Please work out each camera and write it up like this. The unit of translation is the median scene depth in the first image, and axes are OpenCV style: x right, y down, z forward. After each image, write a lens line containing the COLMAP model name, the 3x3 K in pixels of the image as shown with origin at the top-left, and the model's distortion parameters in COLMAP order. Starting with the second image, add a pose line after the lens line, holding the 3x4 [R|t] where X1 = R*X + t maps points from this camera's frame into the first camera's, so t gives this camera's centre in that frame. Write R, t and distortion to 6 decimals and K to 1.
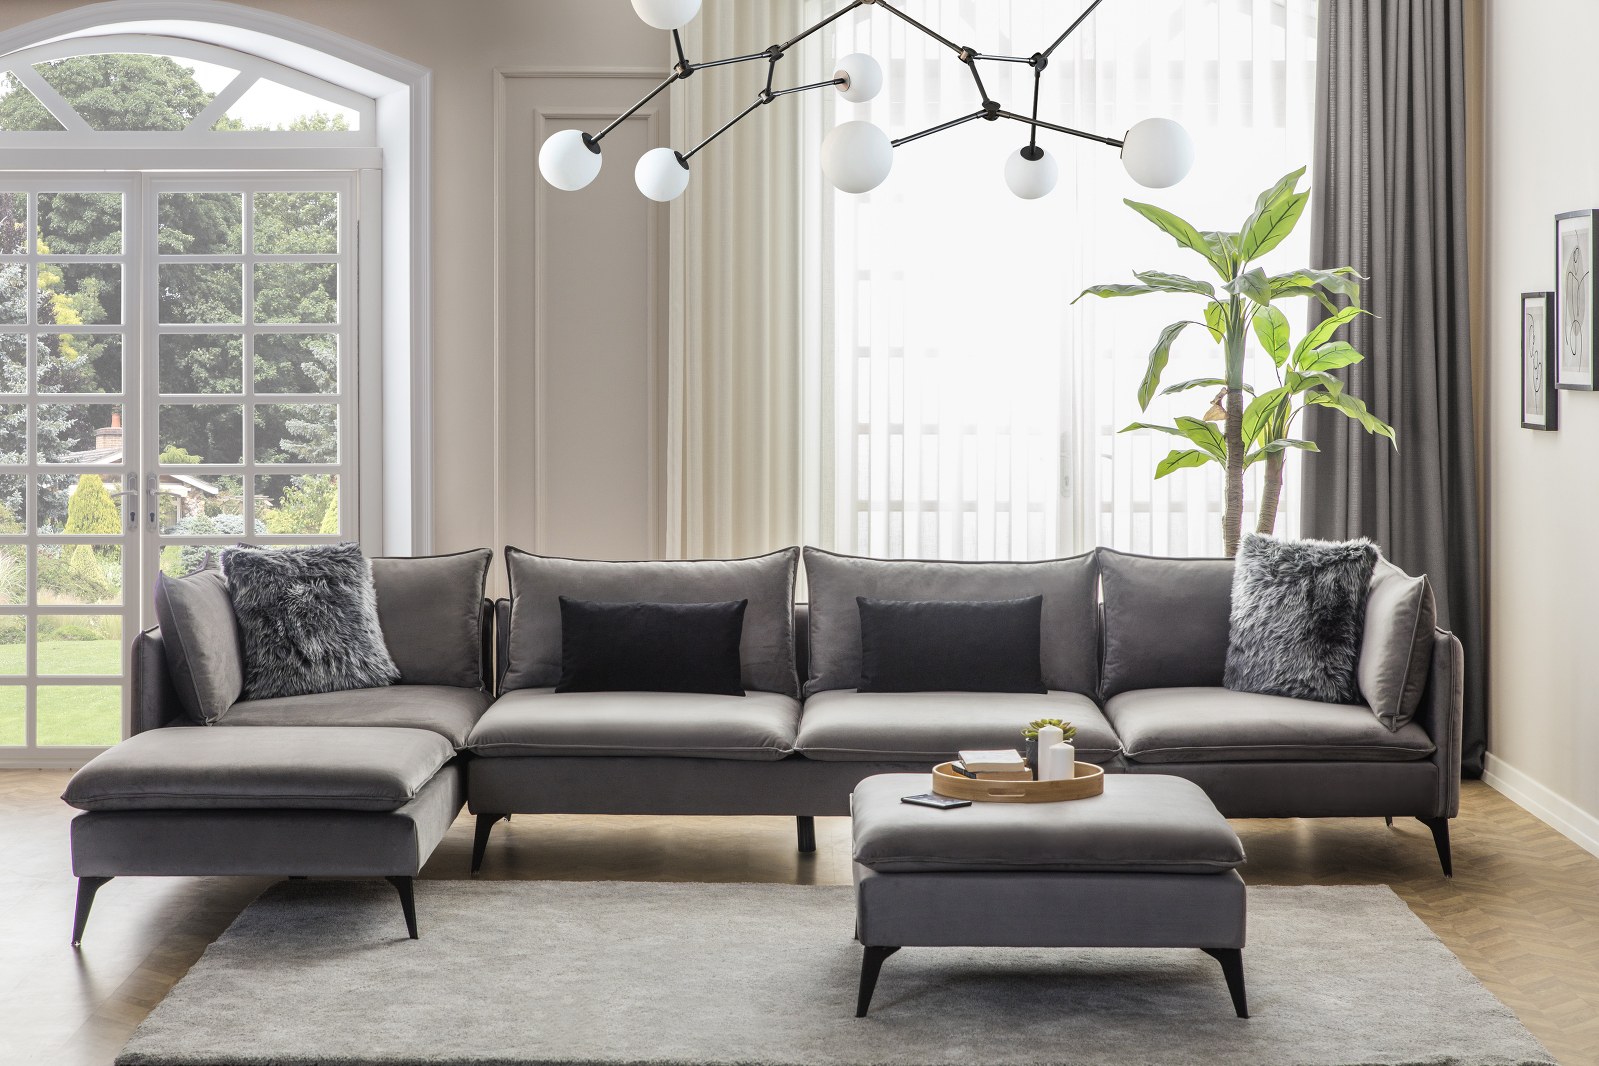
lens RADIAL K [[3039.6, 0, 821.4], [0, 3039.6, 480.7], [0, 0, 1]] dist [0.043726, 0.000000]
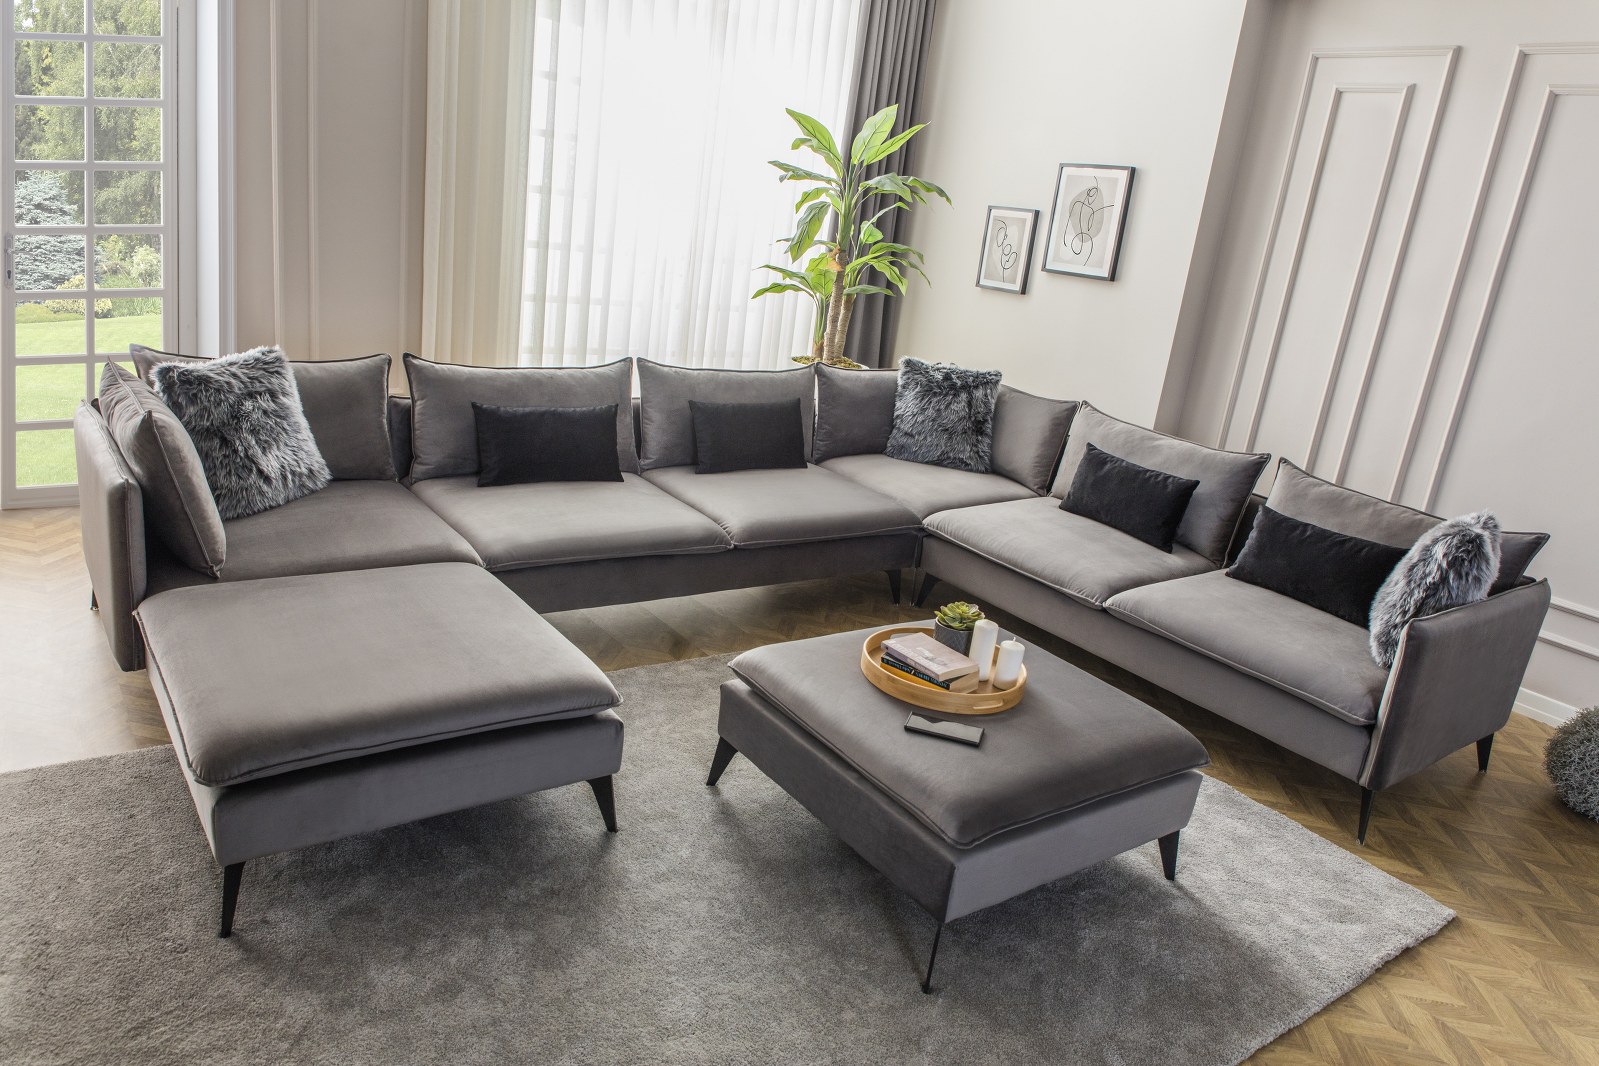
lens RADIAL K [[1064.8, 0, 799.6], [0, 1064.8, 539.0], [0, 0, 1]] dist [-0.011631, -0.007390]
pose [[0.806489, -0.082840, 0.585417, -0.231706], [-0.088711, 0.961973, 0.258336, -0.028717], [-0.584556, -0.260278, 0.768472, 0.606224]]
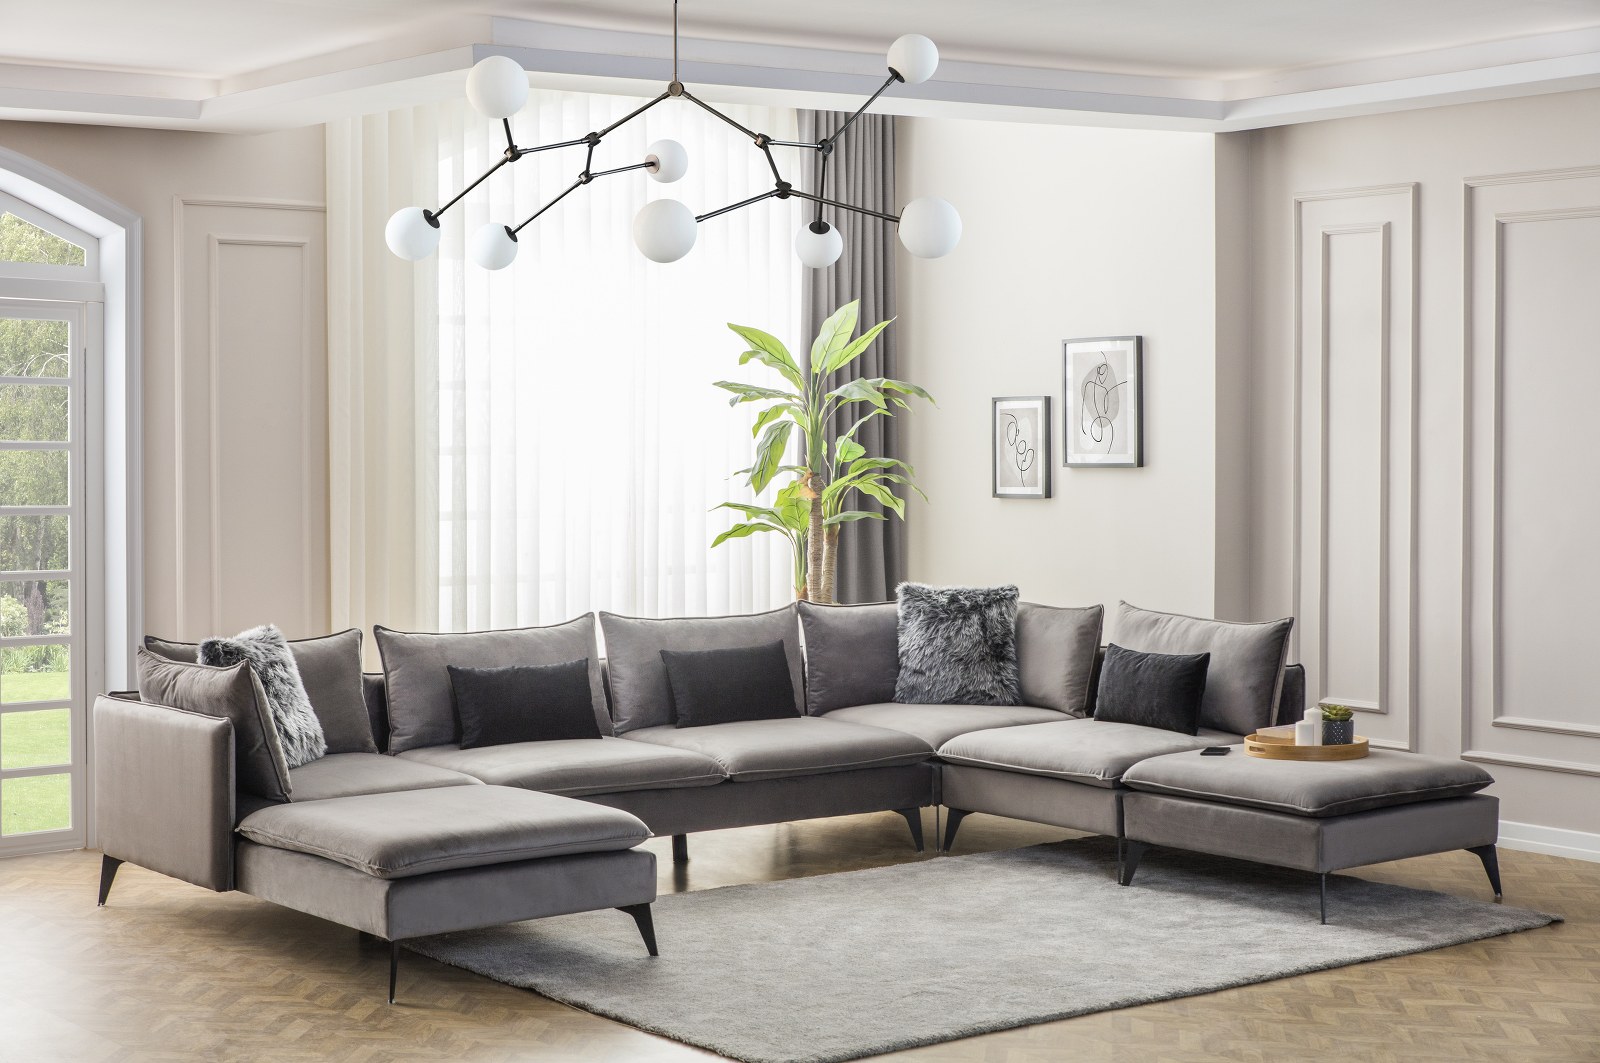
lens RADIAL K [[2605.6, 0, 815.4], [0, 2605.6, 533.0], [0, 0, 1]] dist [-0.049812, 0.000000]
pose [[0.802543, -0.035577, 0.595533, -0.564390], [0.039737, 0.999191, 0.006141, -0.012672], [-0.595270, 0.018736, 0.803308, 0.130569]]
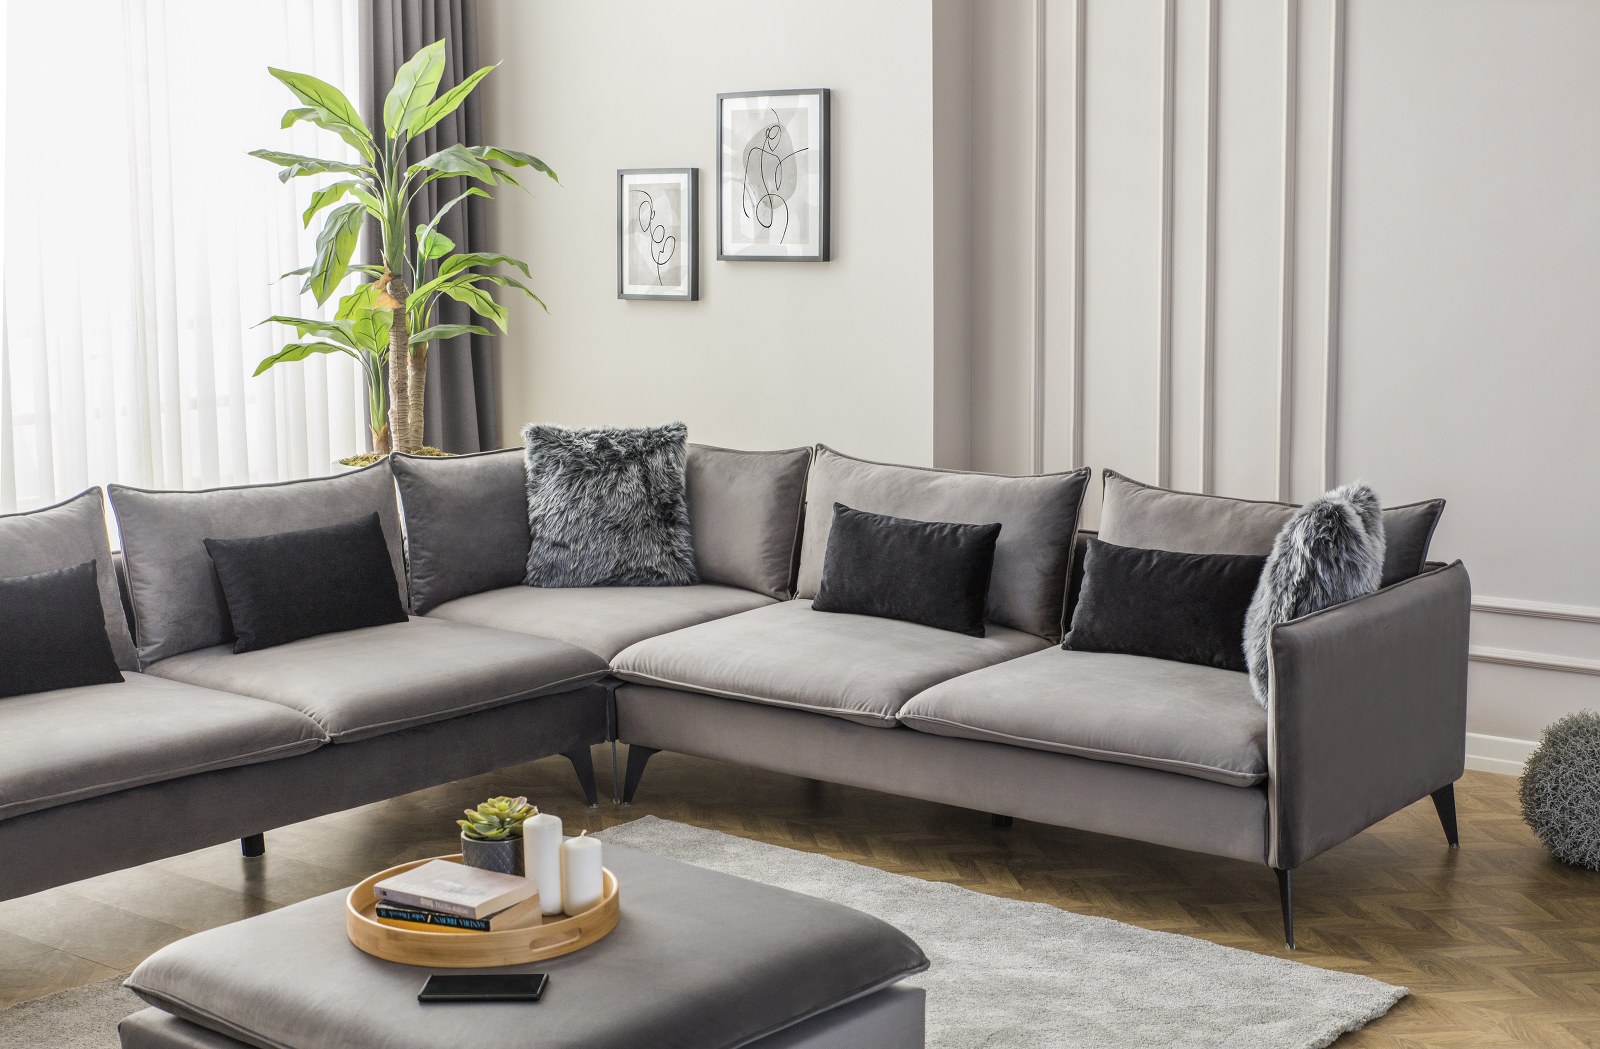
lens RADIAL K [[2201.0, 0, 778.2], [0, 2201.0, 518.9], [0, 0, 1]] dist [-0.023070, 0.000000]
pose [[0.644677, -0.116277, 0.755560, -0.343949], [0.053229, 0.992793, 0.107369, -0.023543], [-0.762600, -0.029001, 0.646220, 0.503302]]
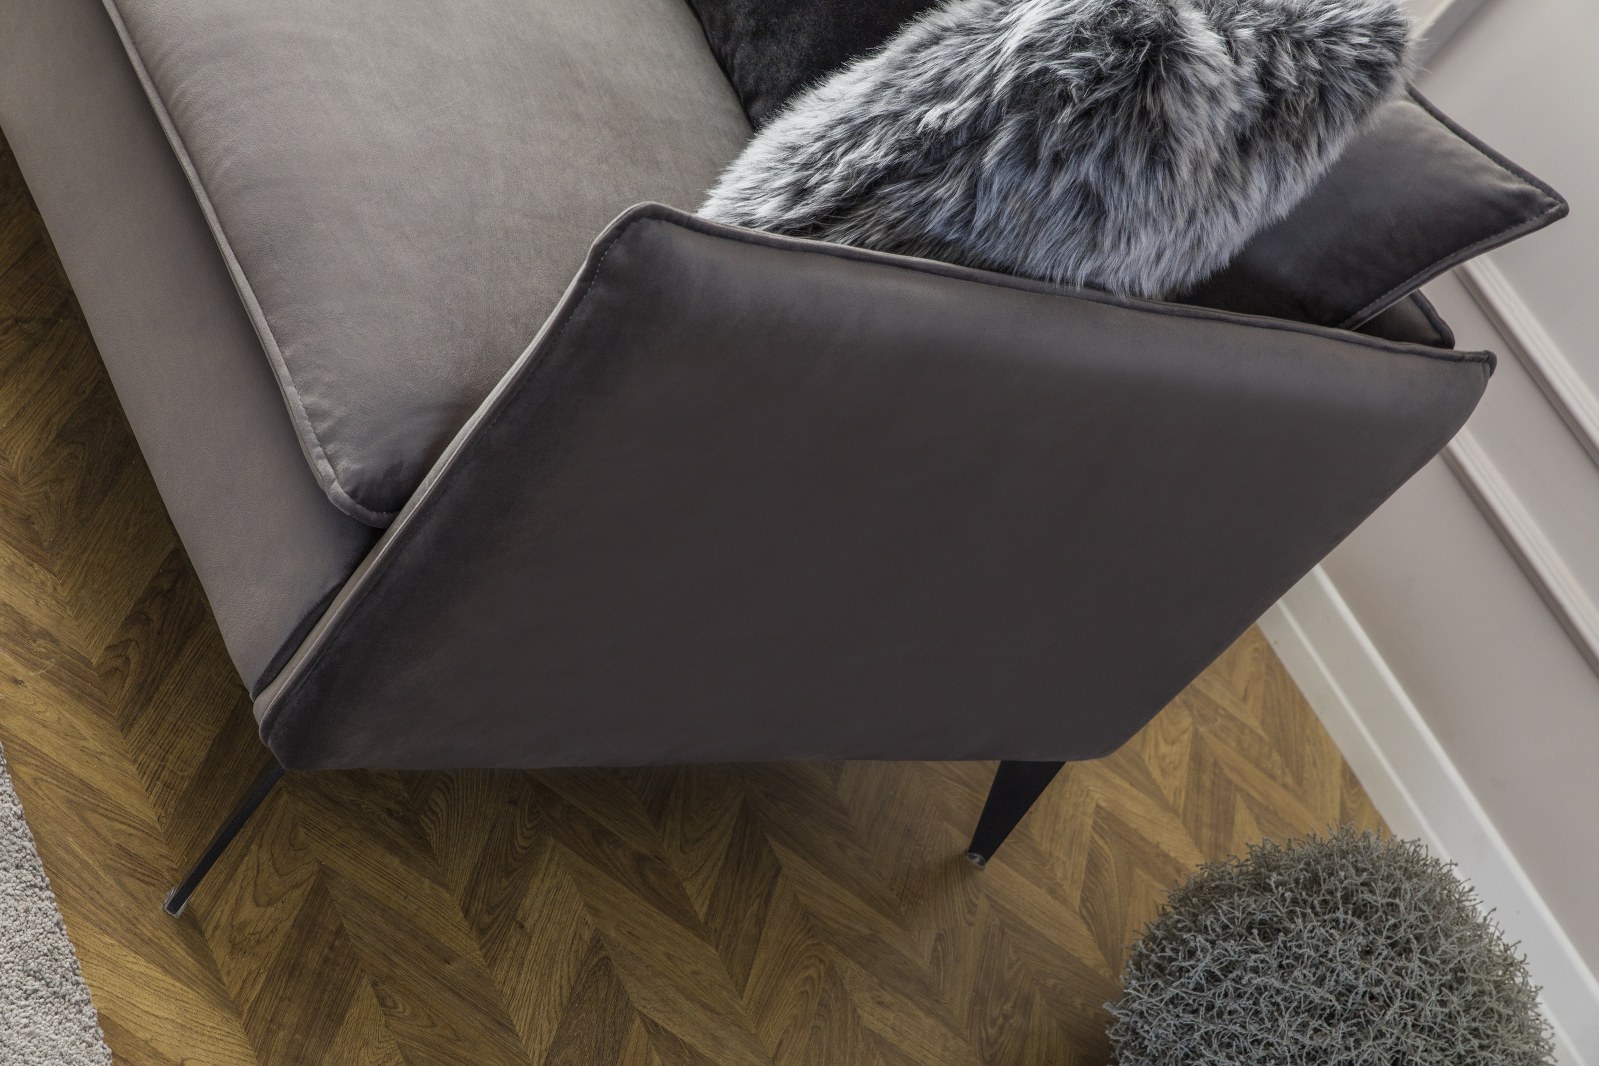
lens RADIAL K [[3039.6, 0, 796.5], [0, 3039.6, 531.4], [0, 0, 1]] dist [0.043726, 0.000000]
pose [[0.698270, 0.066440, 0.712744, -0.041779], [-0.559523, 0.671699, 0.485546, -0.029436], [-0.446490, -0.737839, 0.506202, 0.612983]]
